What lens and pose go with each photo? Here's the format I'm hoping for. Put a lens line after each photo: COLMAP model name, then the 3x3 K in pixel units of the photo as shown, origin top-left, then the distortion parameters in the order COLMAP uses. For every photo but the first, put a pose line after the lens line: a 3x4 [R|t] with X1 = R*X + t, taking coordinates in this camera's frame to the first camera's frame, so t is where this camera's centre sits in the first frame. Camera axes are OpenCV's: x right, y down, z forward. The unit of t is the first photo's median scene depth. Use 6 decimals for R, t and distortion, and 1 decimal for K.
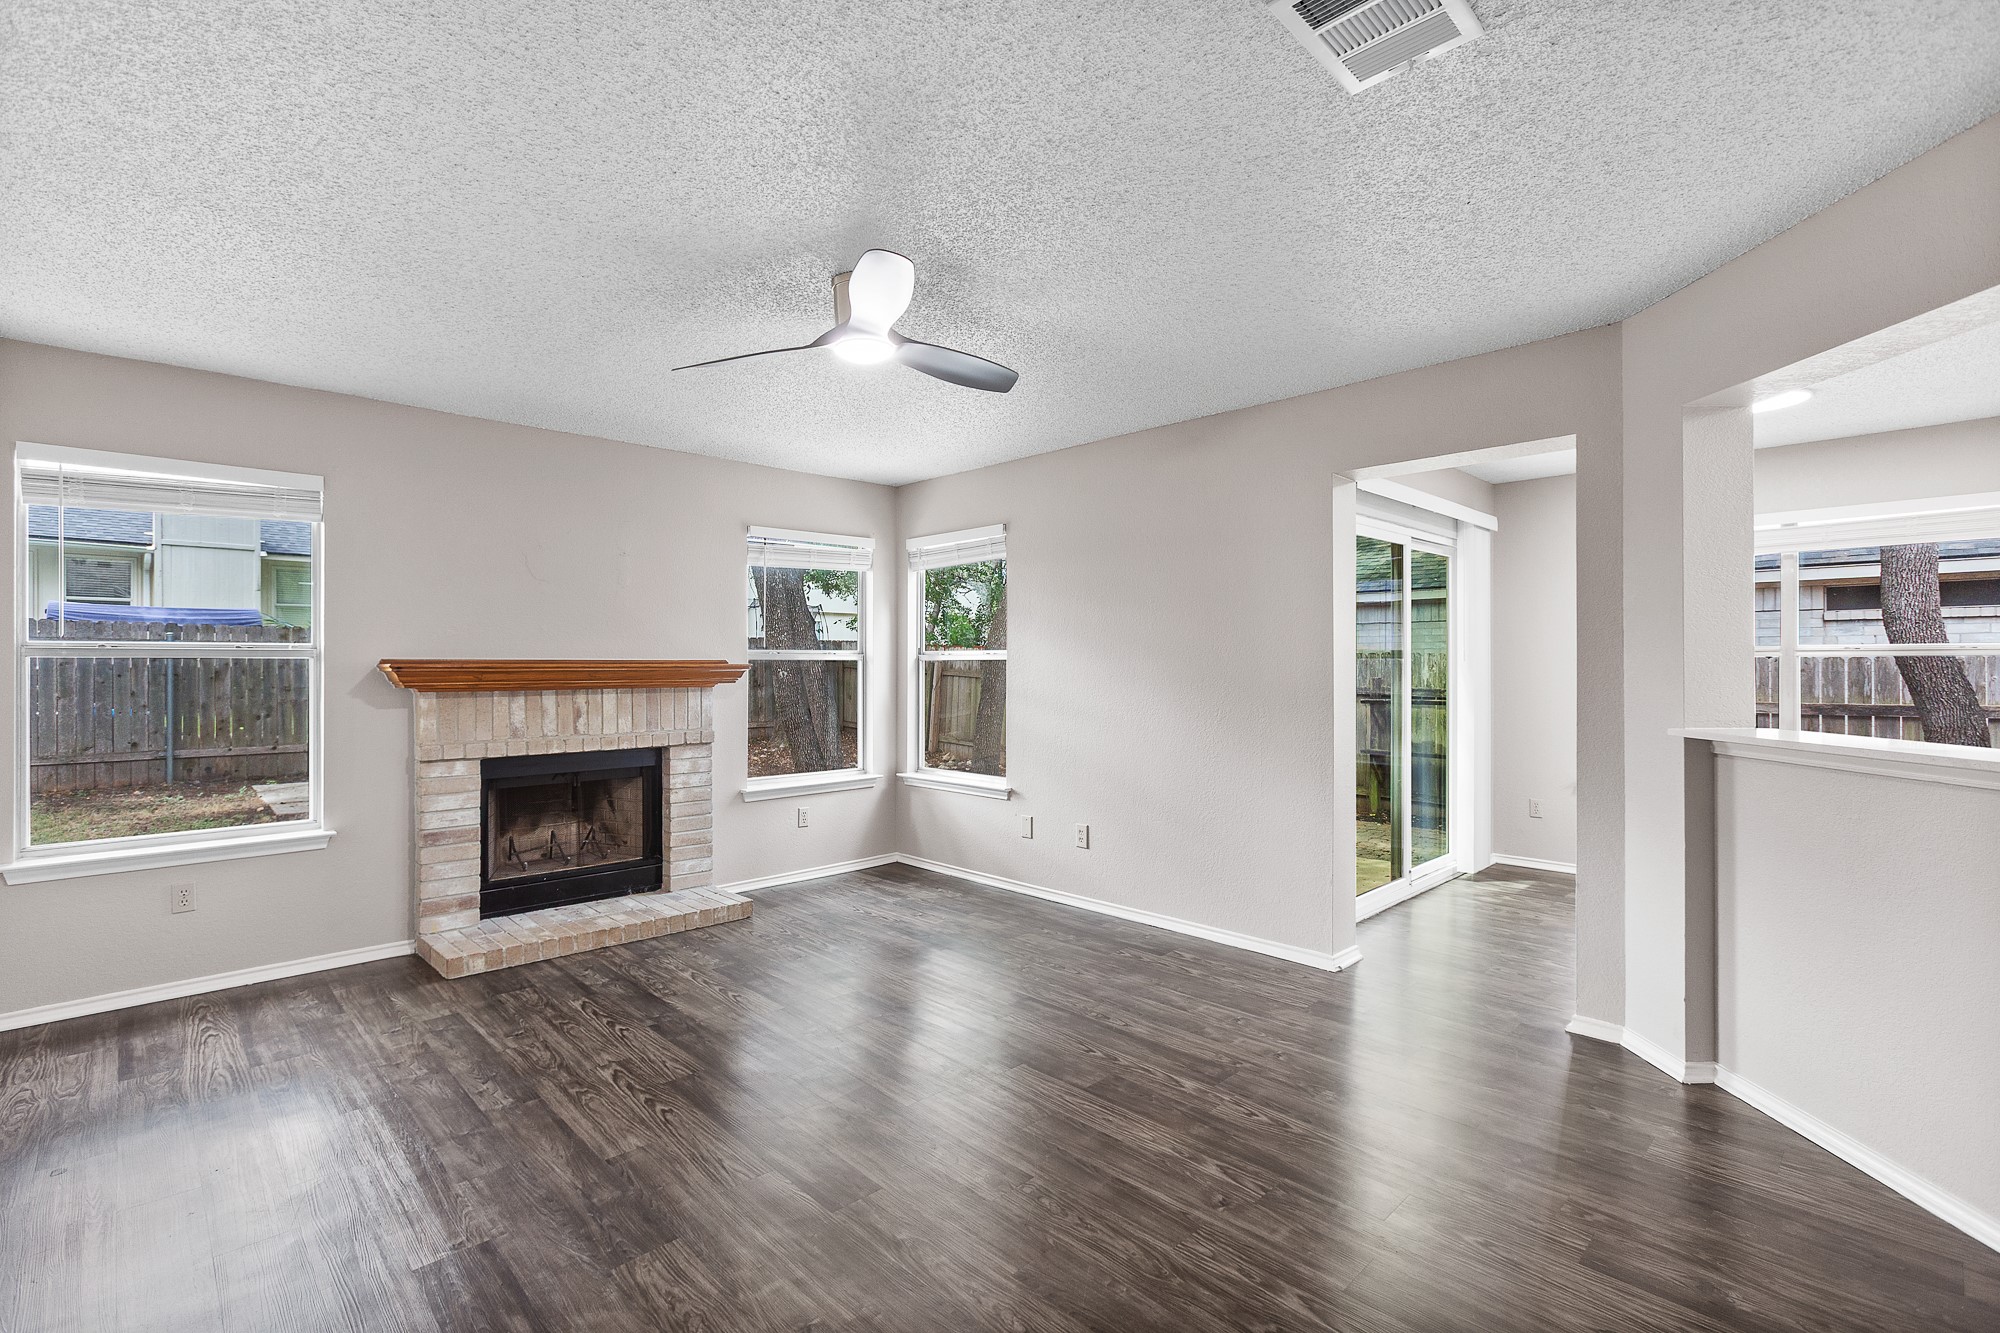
lens RADIAL K [[914.6, 0, 1002.2], [0, 914.6, 664.7], [0, 0, 1]] dist [-0.000516, -0.000376]
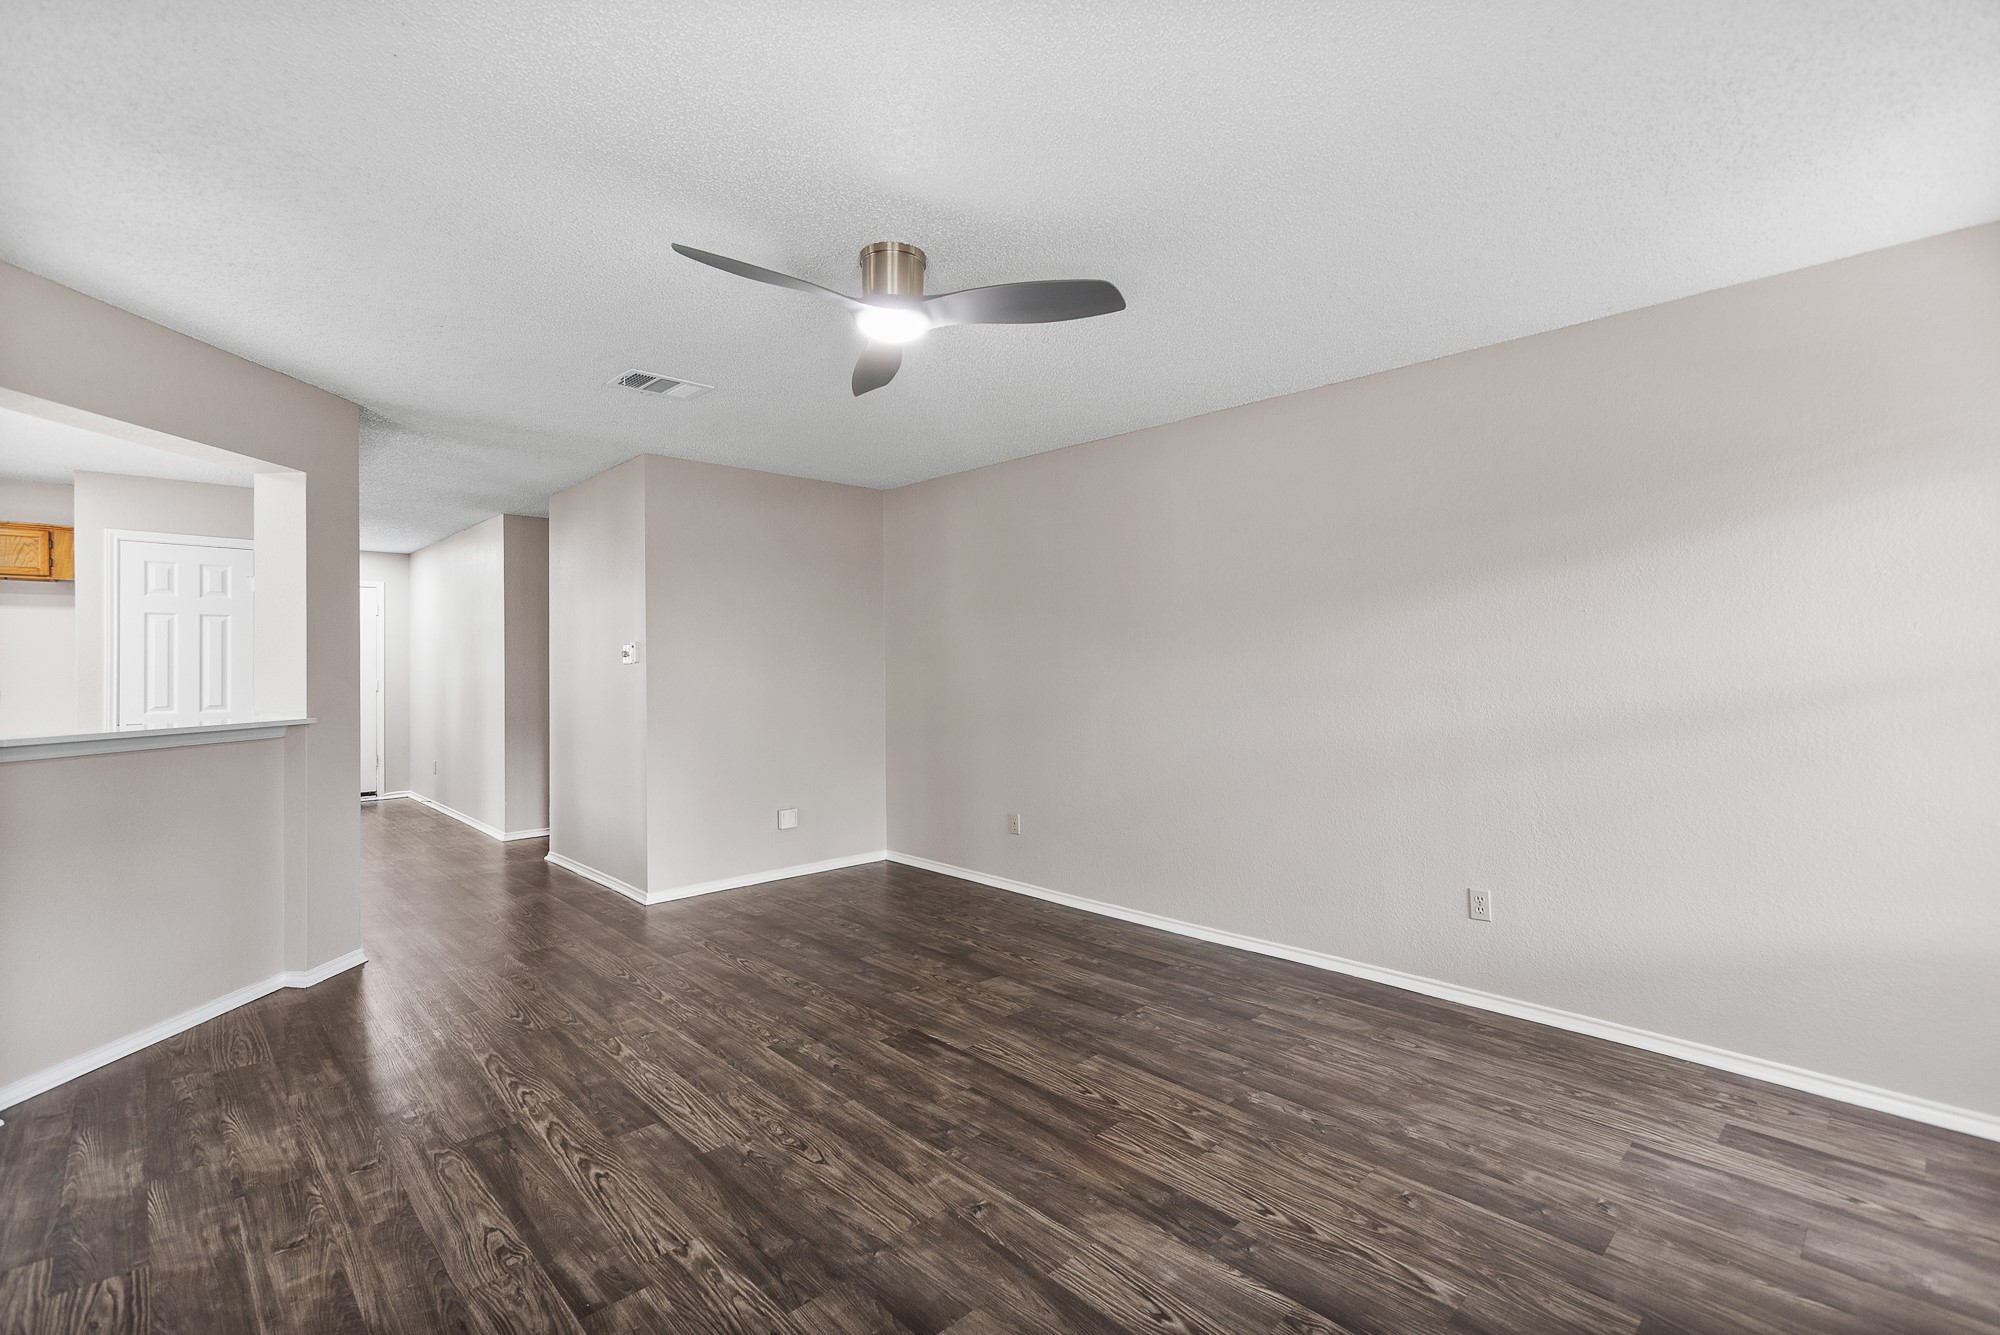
lens RADIAL K [[914.6, 0, 998.1], [0, 914.6, 666.5], [0, 0, 1]] dist [-0.000516, -0.000376]
pose [[-0.999929, 0.003659, 0.011359, -0.248537], [0.003642, 0.999992, -0.001570, 0.005886], [-0.011364, -0.001529, -0.999934, 1.804304]]
